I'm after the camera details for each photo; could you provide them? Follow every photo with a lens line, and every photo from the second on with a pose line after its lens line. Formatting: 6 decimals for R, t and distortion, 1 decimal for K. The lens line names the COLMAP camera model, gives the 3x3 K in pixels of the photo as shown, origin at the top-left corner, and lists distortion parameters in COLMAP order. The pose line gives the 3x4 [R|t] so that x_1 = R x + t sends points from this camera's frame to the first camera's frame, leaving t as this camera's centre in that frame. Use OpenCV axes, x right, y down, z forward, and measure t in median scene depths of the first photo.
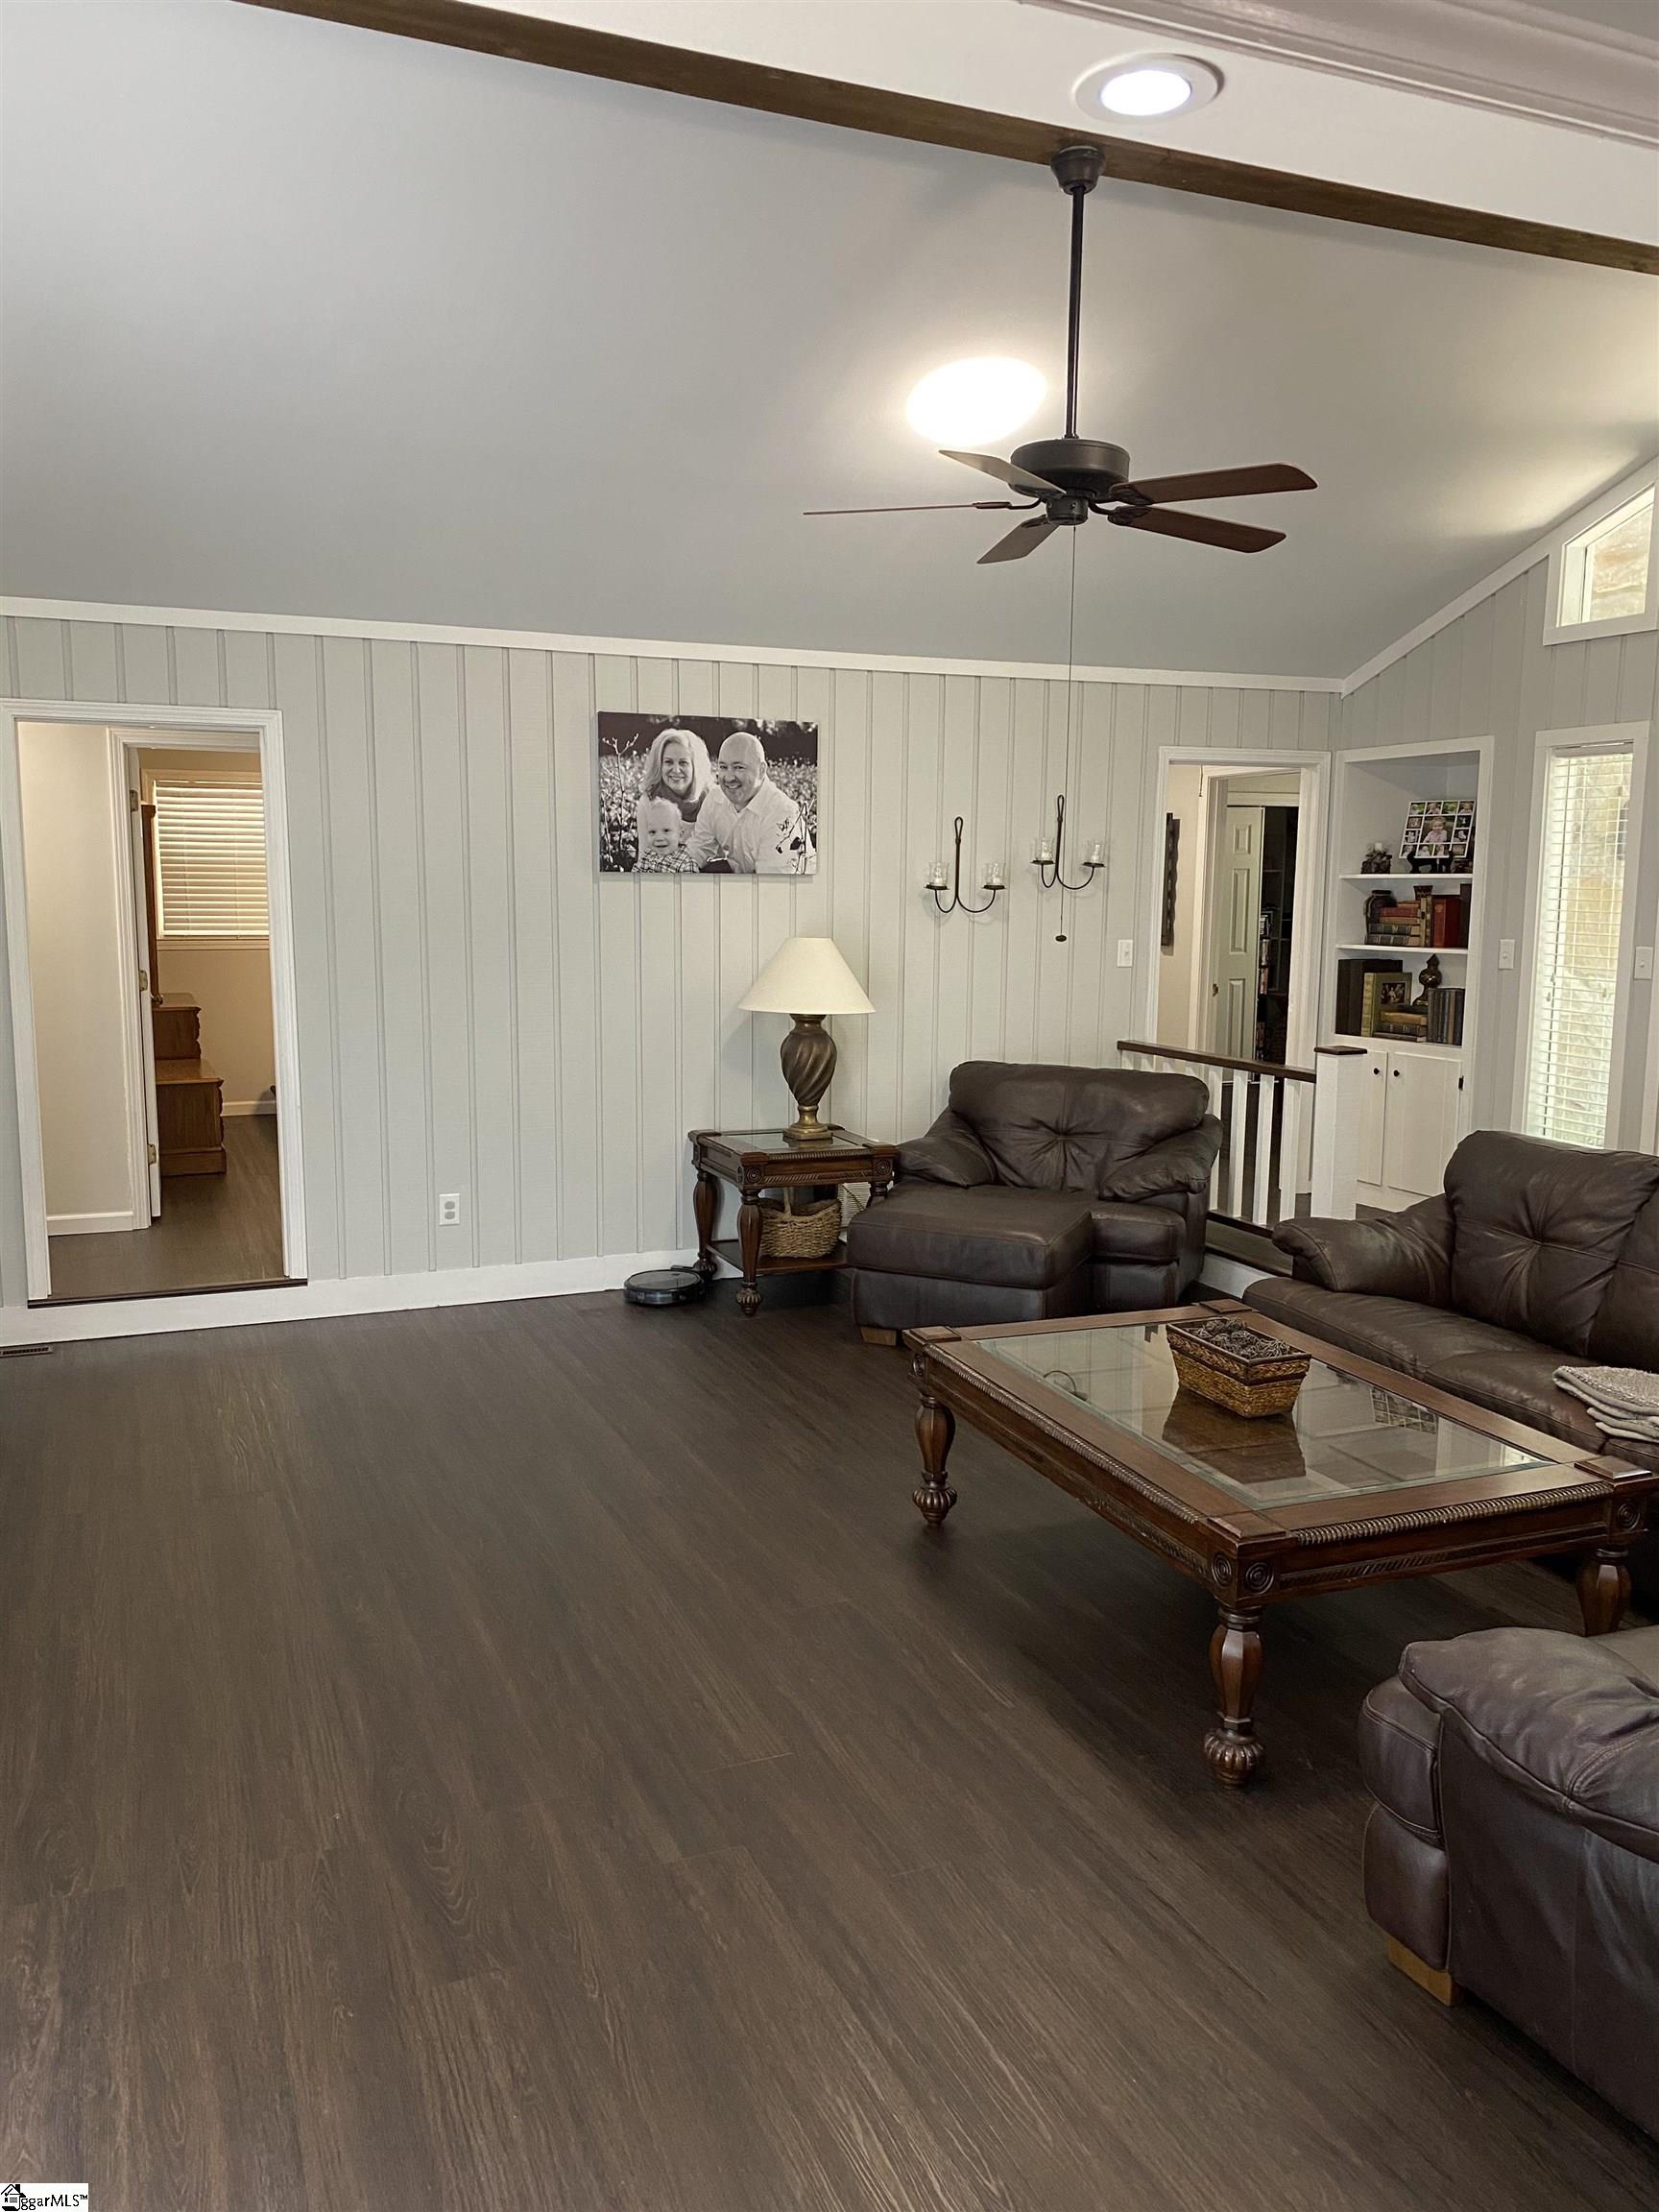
lens RADIAL K [[1710.2, 0, 795.6], [0, 1710.2, 1132.2], [0, 0, 1]] dist [0.073033, -0.108053]
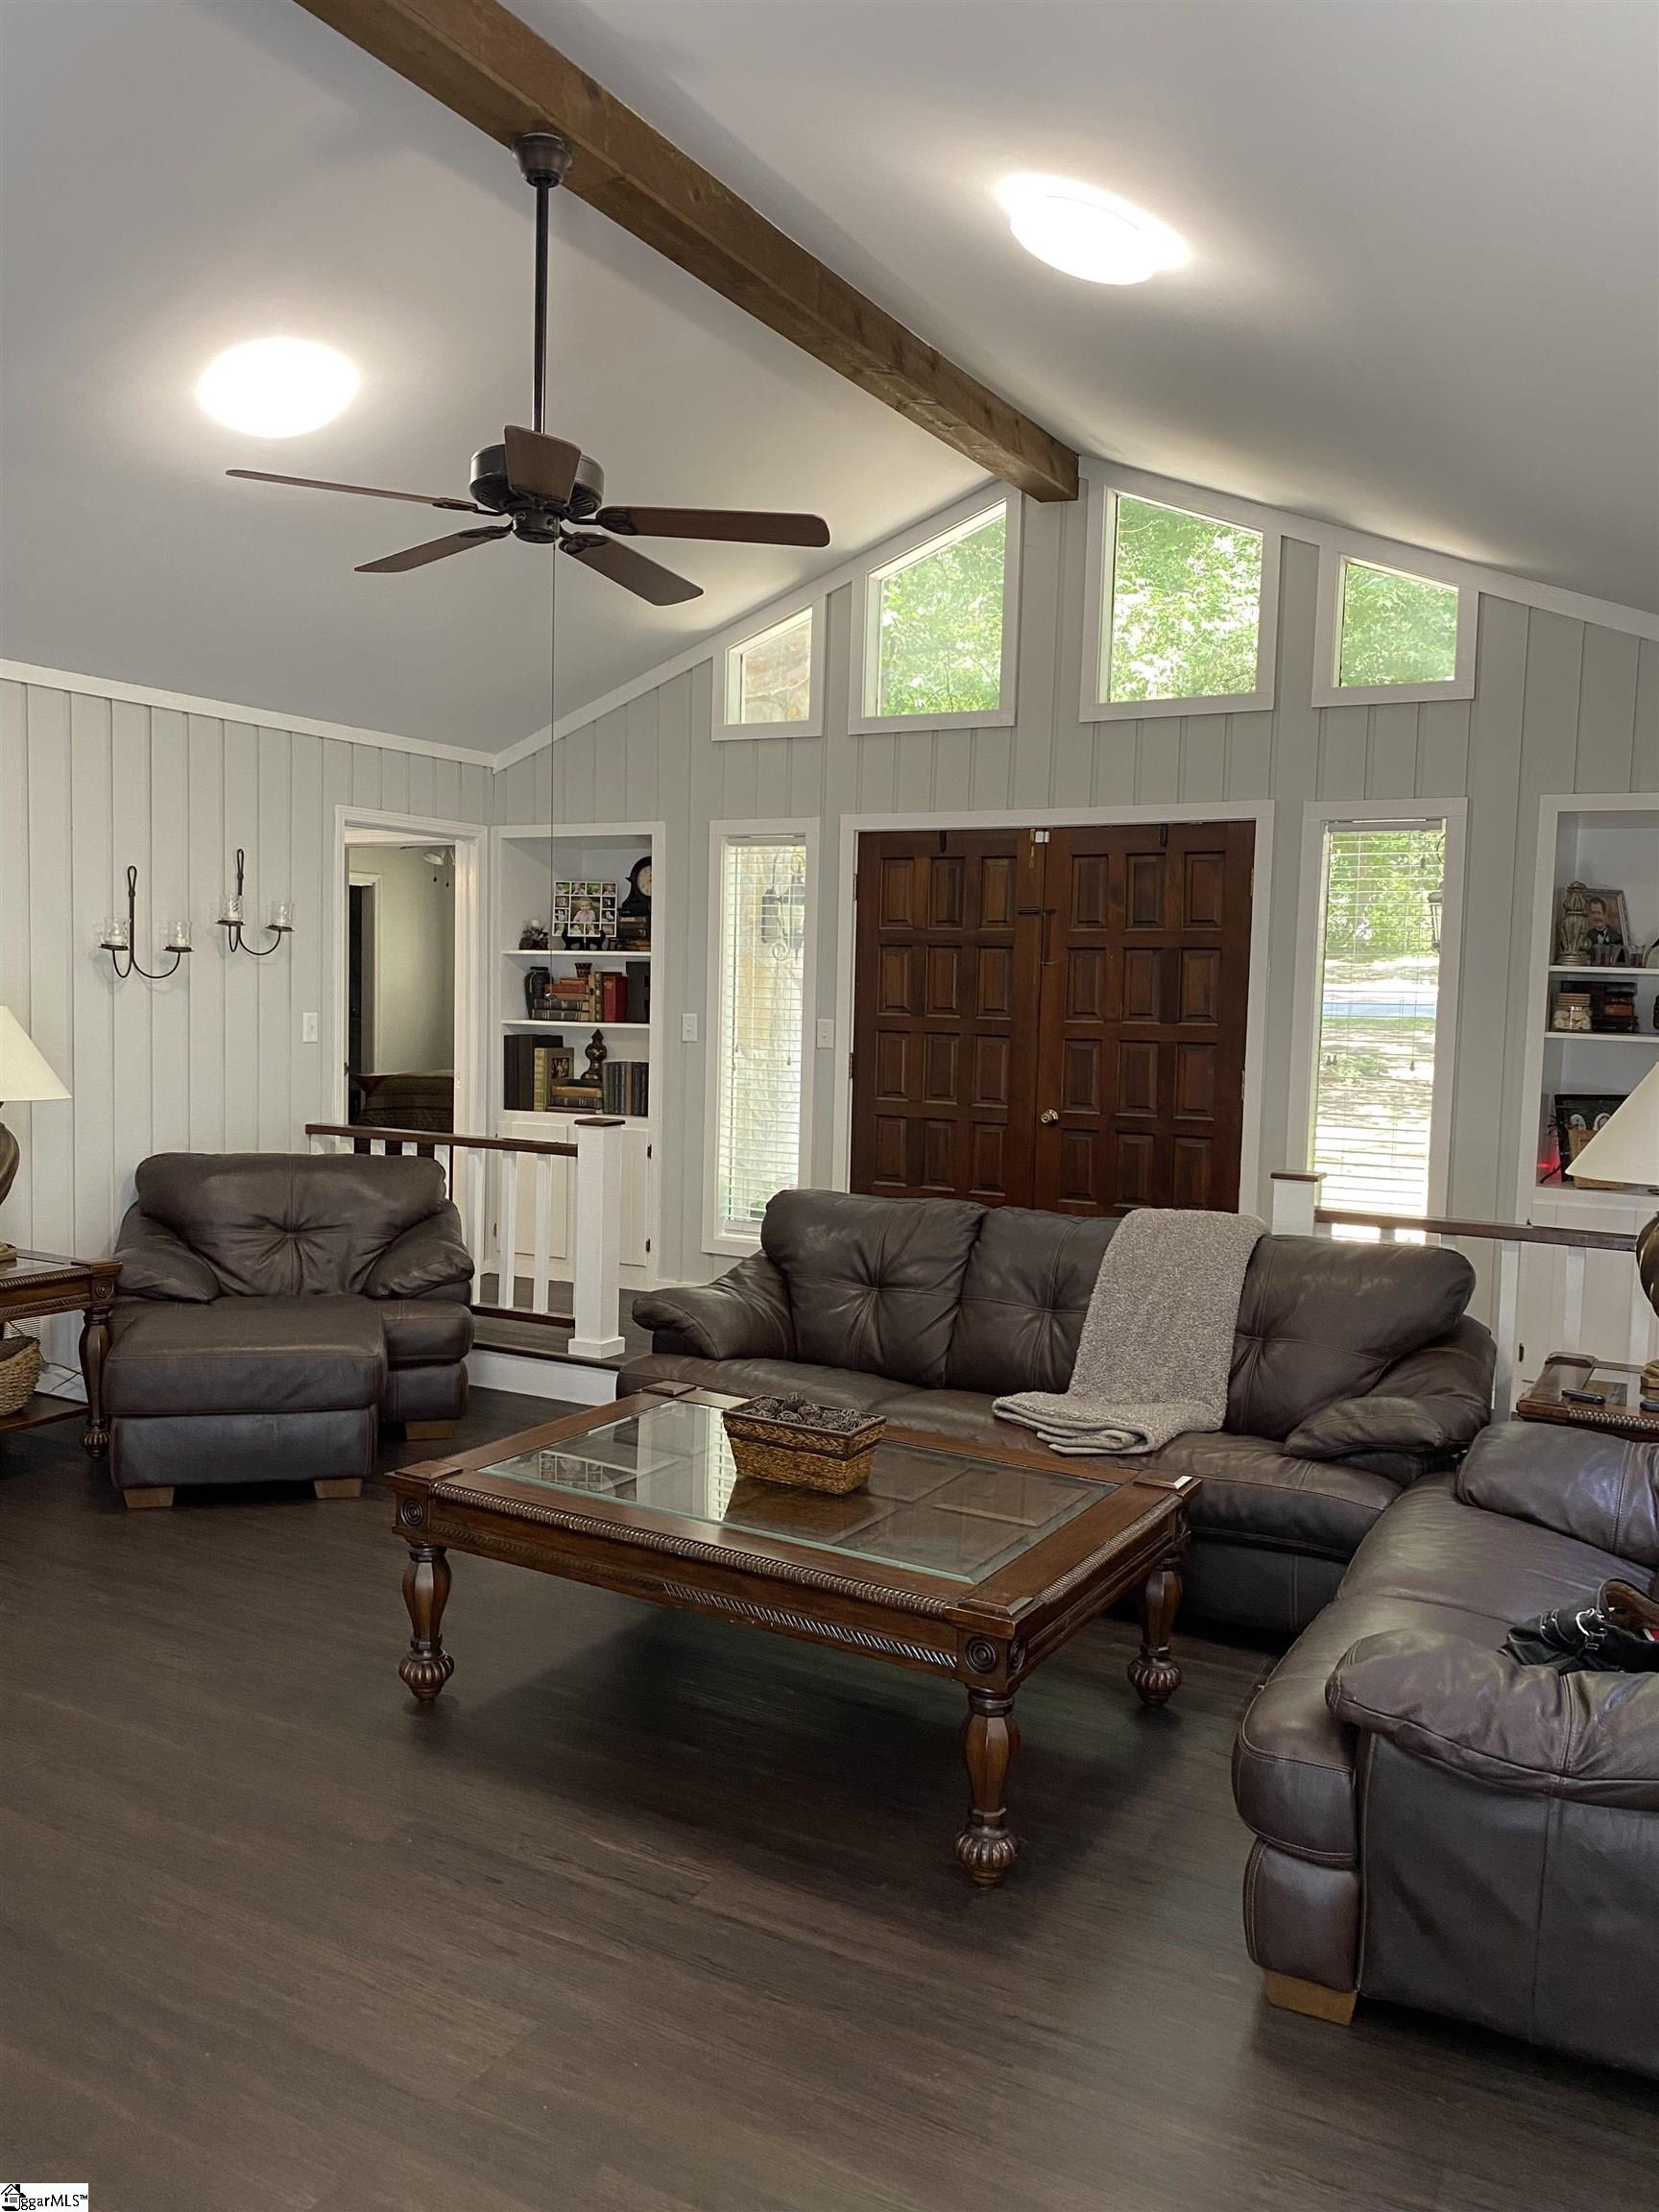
lens RADIAL K [[1710.2, 0, 831.6], [0, 1710.2, 1114.7], [0, 0, 1]] dist [0.073033, -0.108053]
pose [[0.772795, -0.034346, 0.633726, -0.191073], [0.074254, 0.996570, -0.036538, -0.005495], [-0.630297, 0.075292, 0.772694, 0.144008]]
